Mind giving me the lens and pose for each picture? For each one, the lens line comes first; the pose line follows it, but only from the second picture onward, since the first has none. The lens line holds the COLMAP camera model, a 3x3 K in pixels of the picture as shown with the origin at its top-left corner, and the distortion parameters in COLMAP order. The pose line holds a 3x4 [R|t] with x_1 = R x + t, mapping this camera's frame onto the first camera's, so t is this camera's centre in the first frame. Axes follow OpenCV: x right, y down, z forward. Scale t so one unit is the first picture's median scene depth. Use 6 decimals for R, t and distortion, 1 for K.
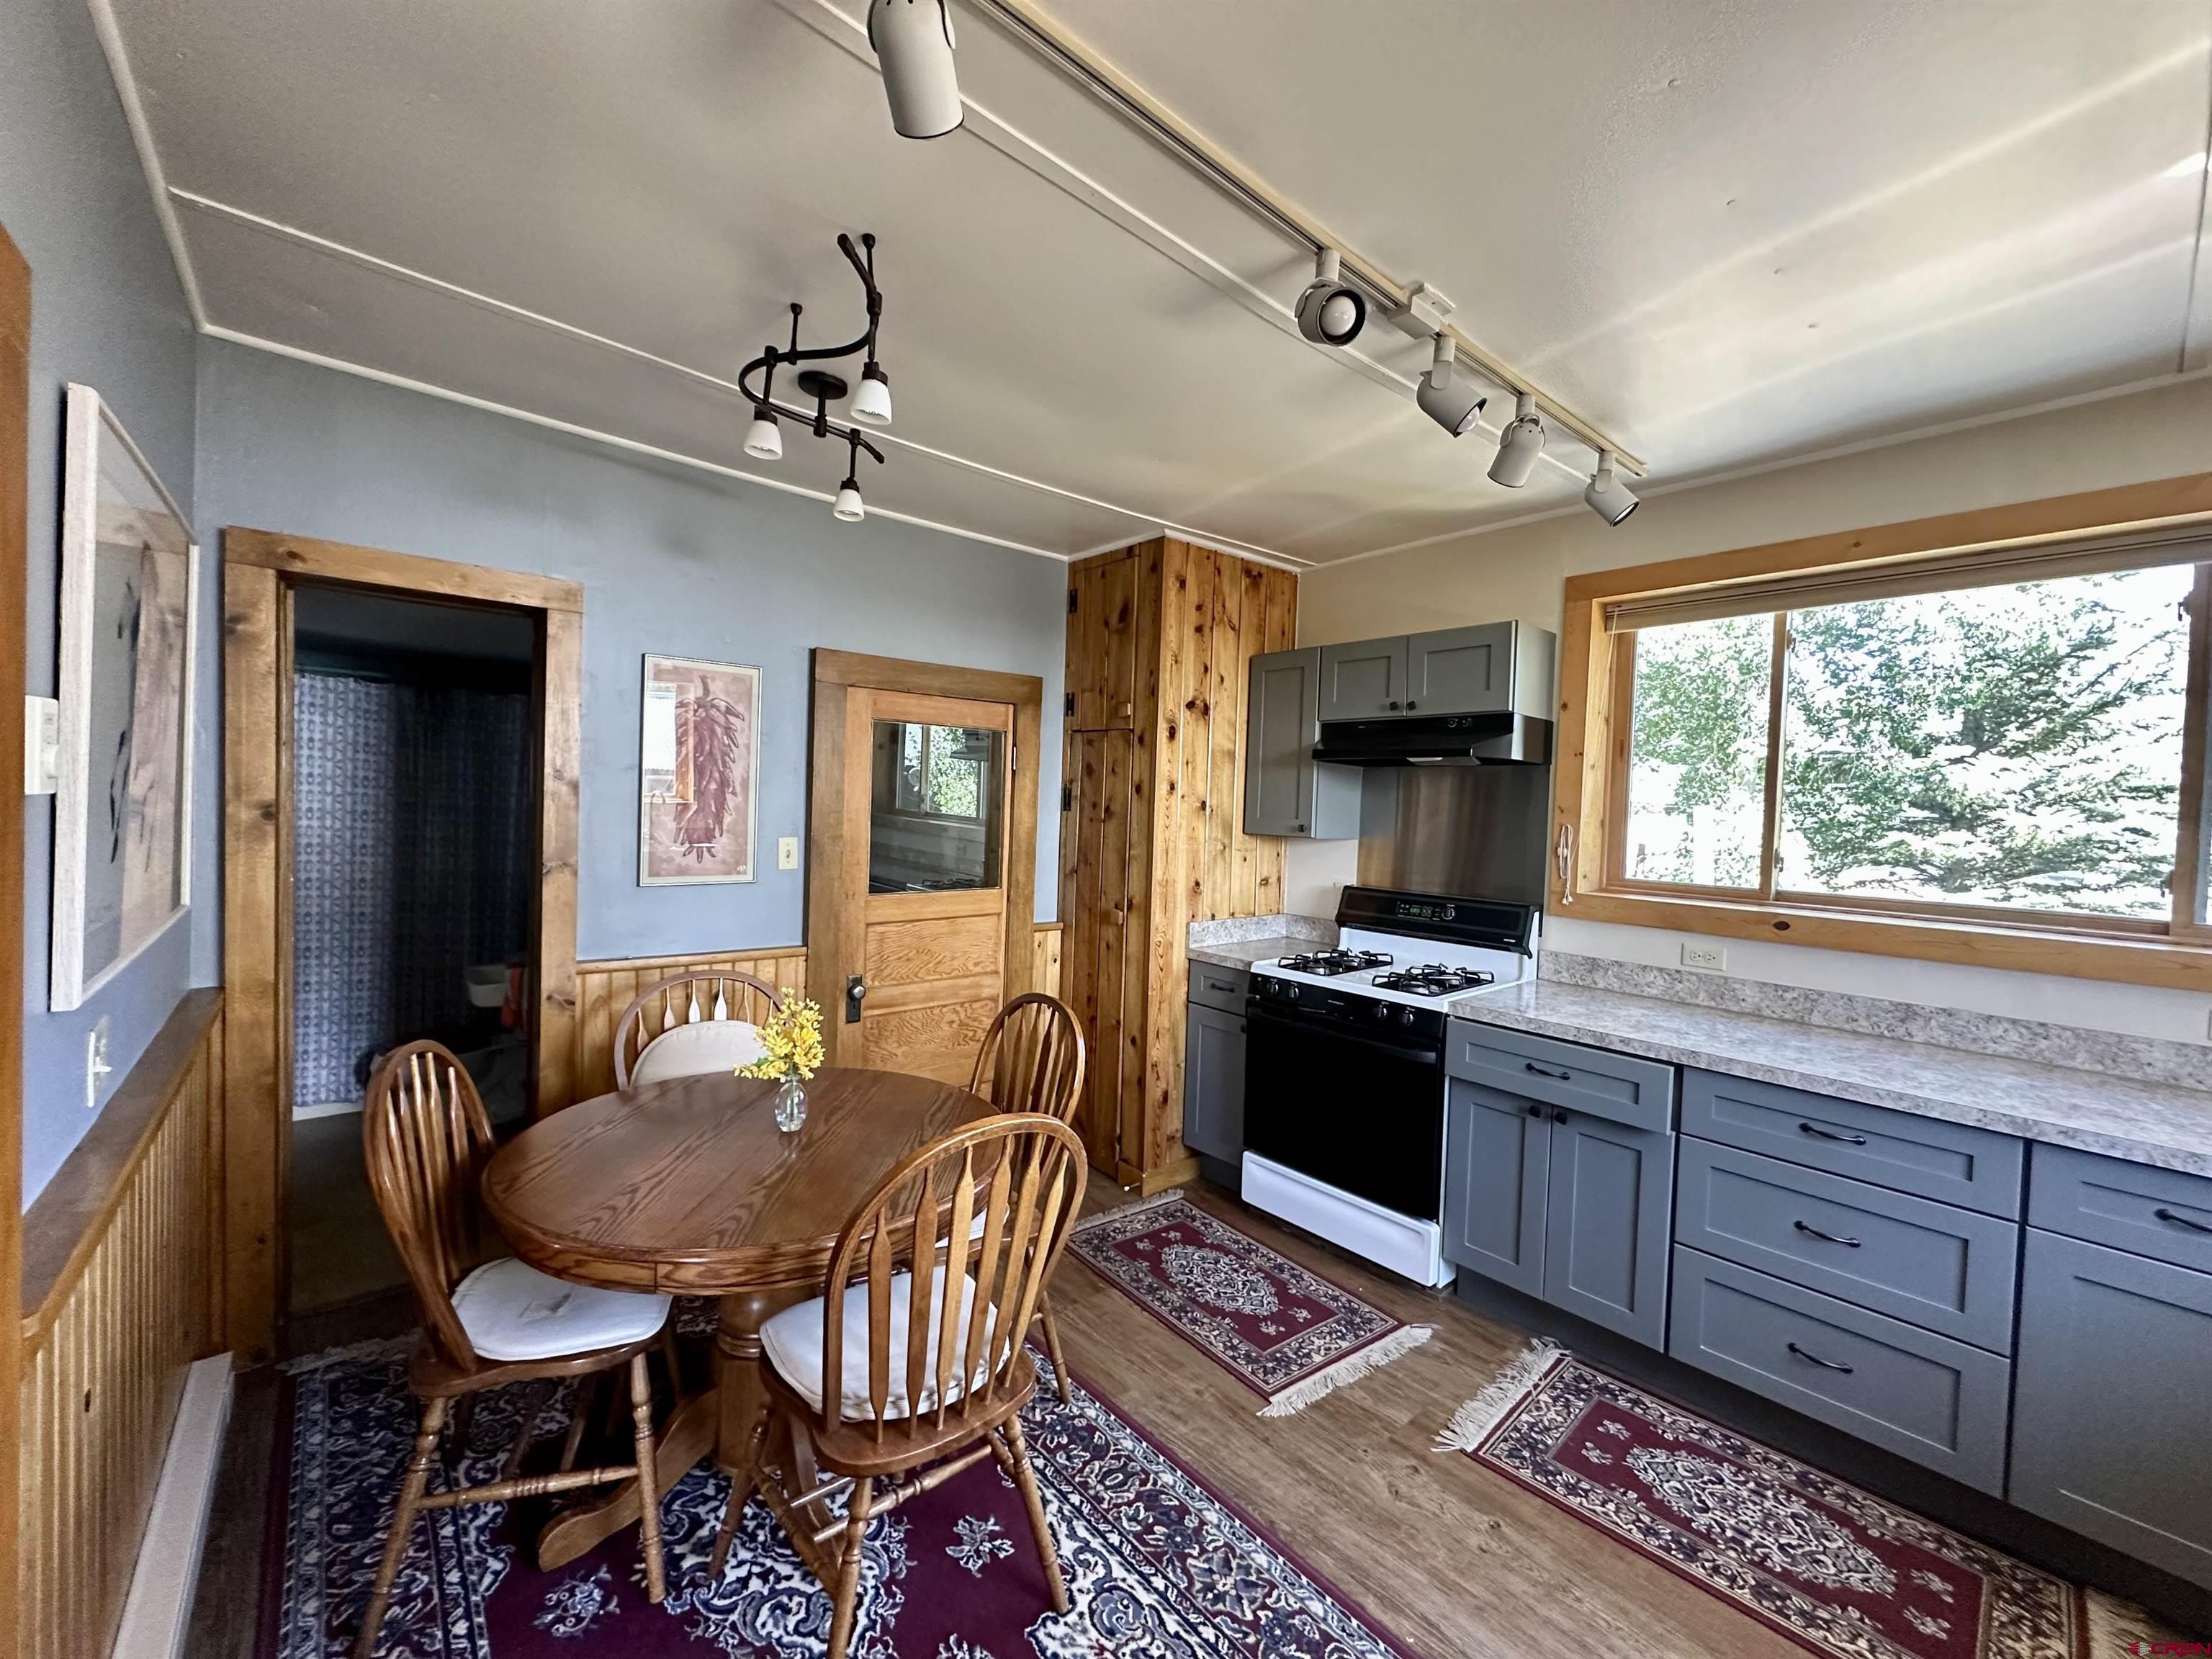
lens RADIAL K [[905.1, 0, 1089.1], [0, 905.1, 822.7], [0, 0, 1]] dist [-0.001550, 0.000463]
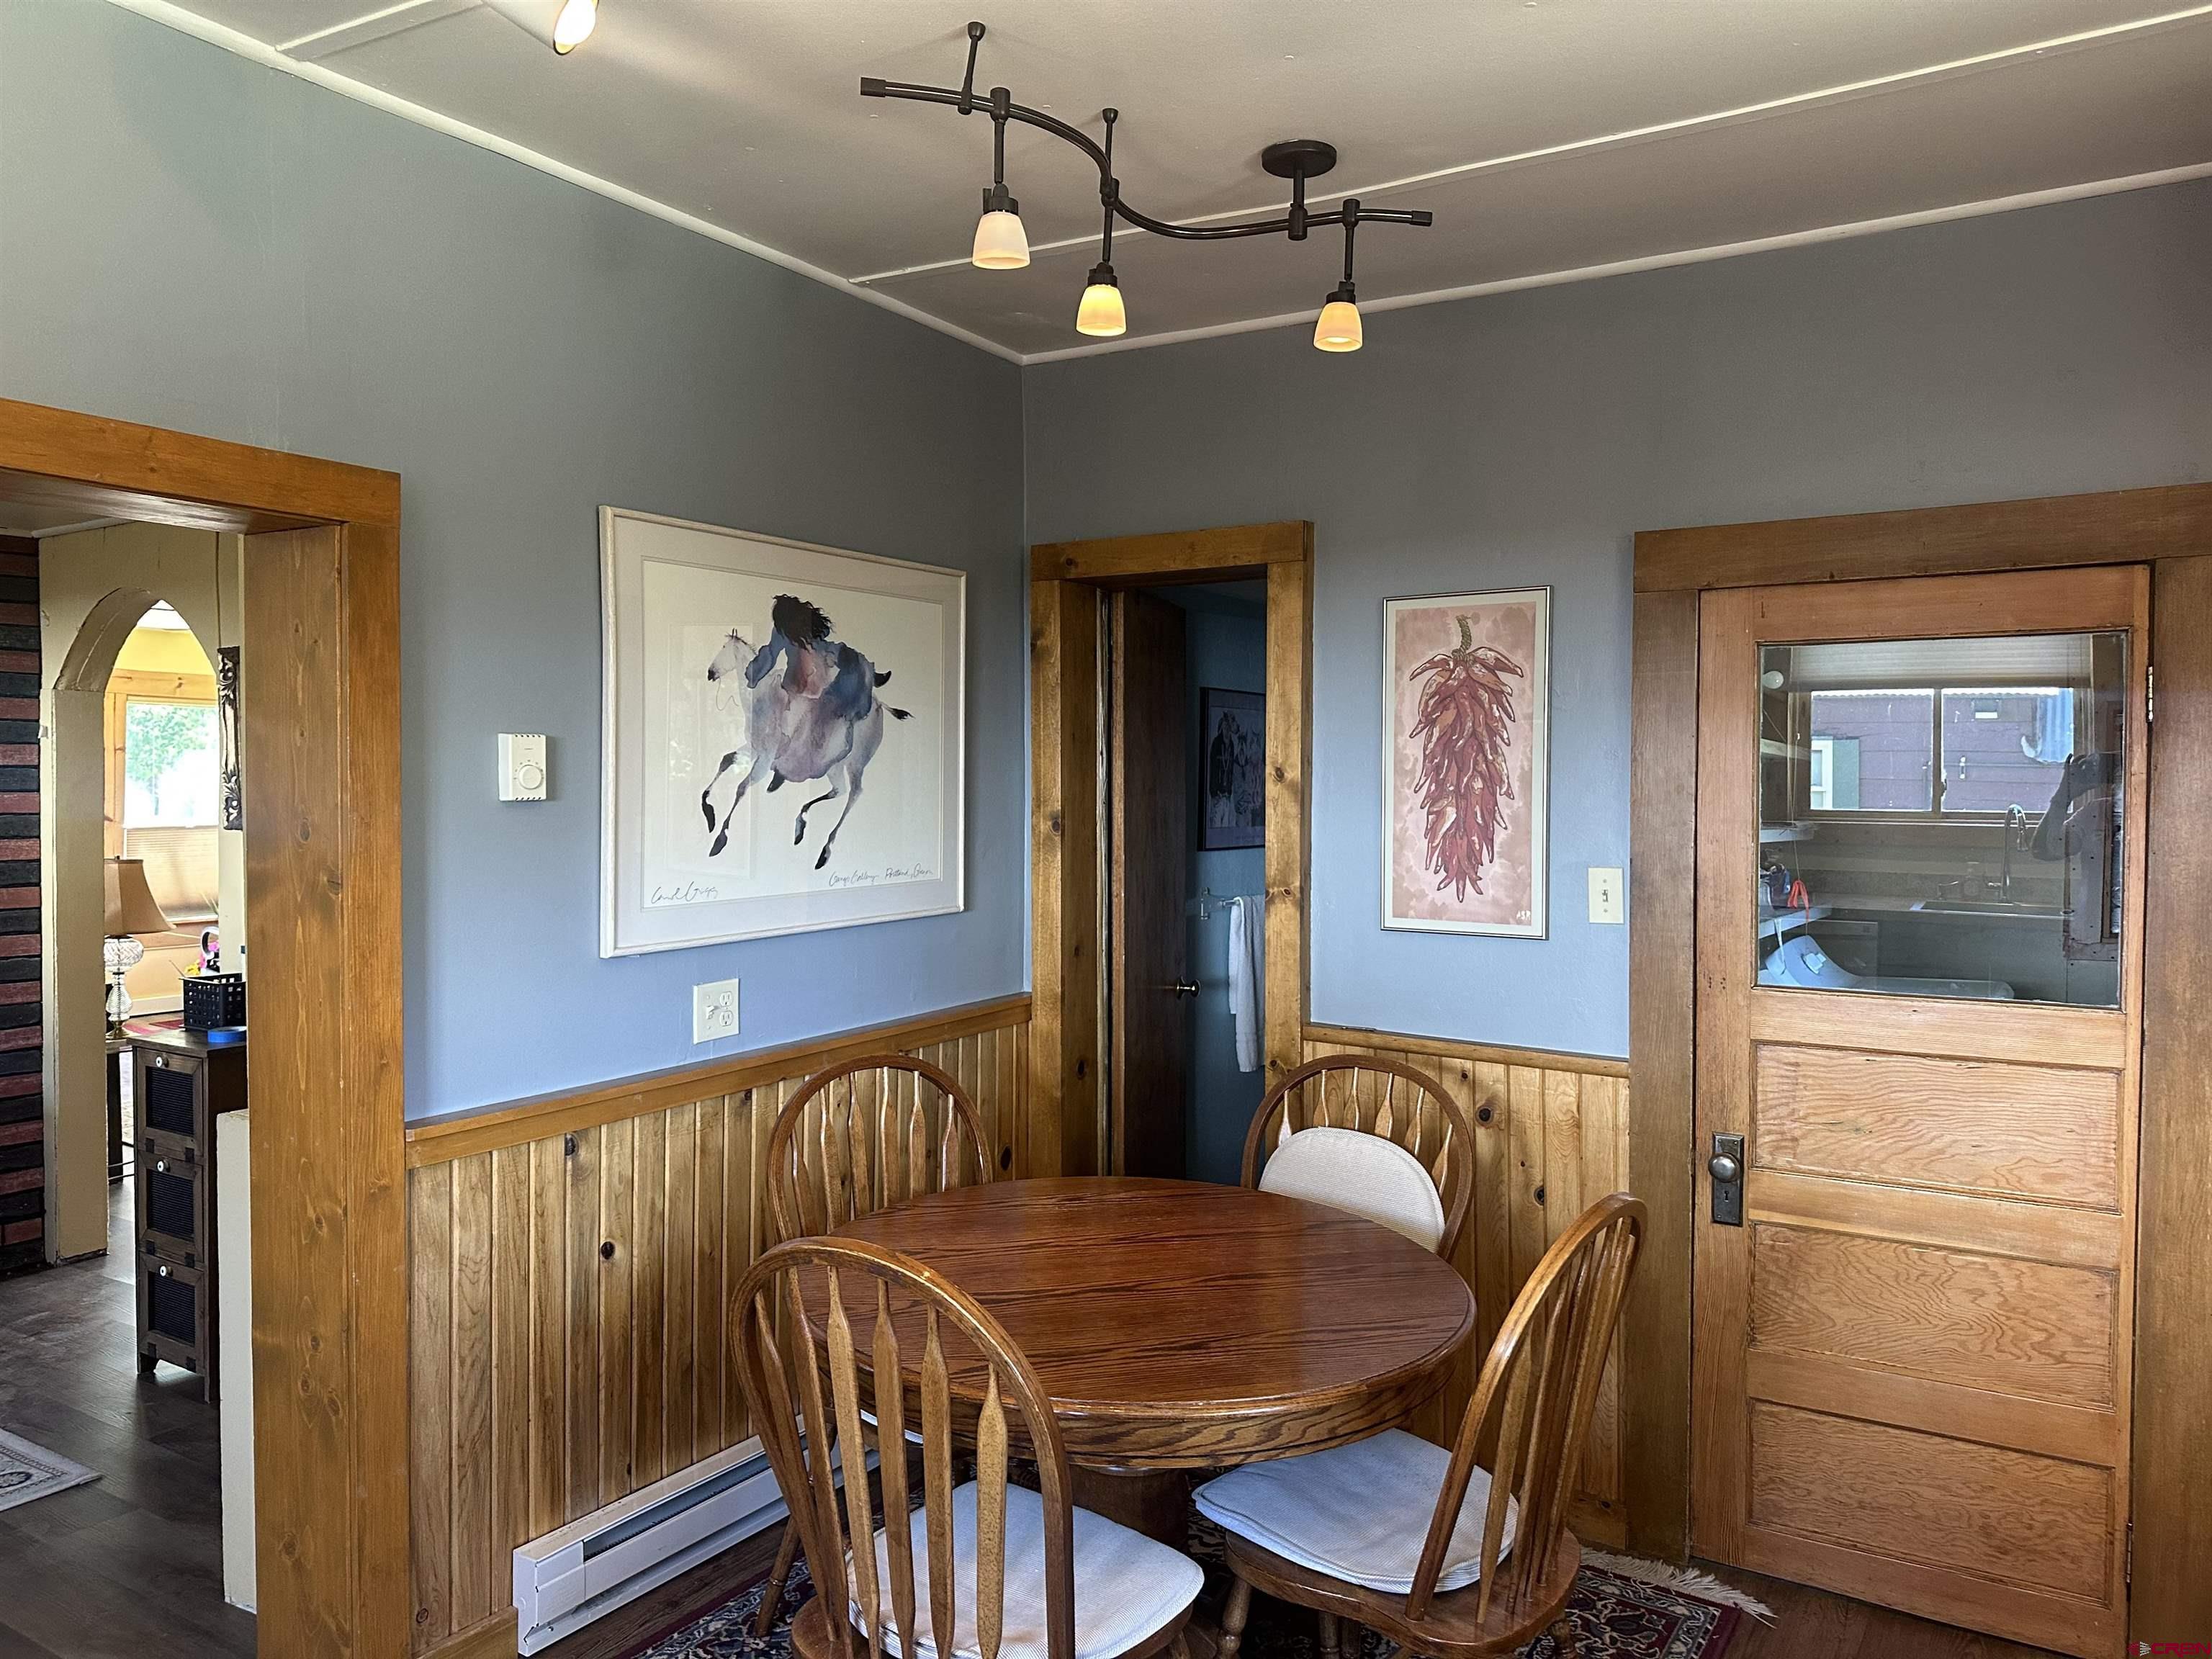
lens RADIAL K [[1552.5, 0, 1121.0], [0, 1552.5, 820.4], [0, 0, 1]] dist [0.066726, -0.076354]
pose [[0.286720, -0.009165, -0.957971, 0.584736], [-0.020664, 0.999662, -0.015748, 0.008384], [0.957792, 0.024311, 0.286434, 0.447168]]
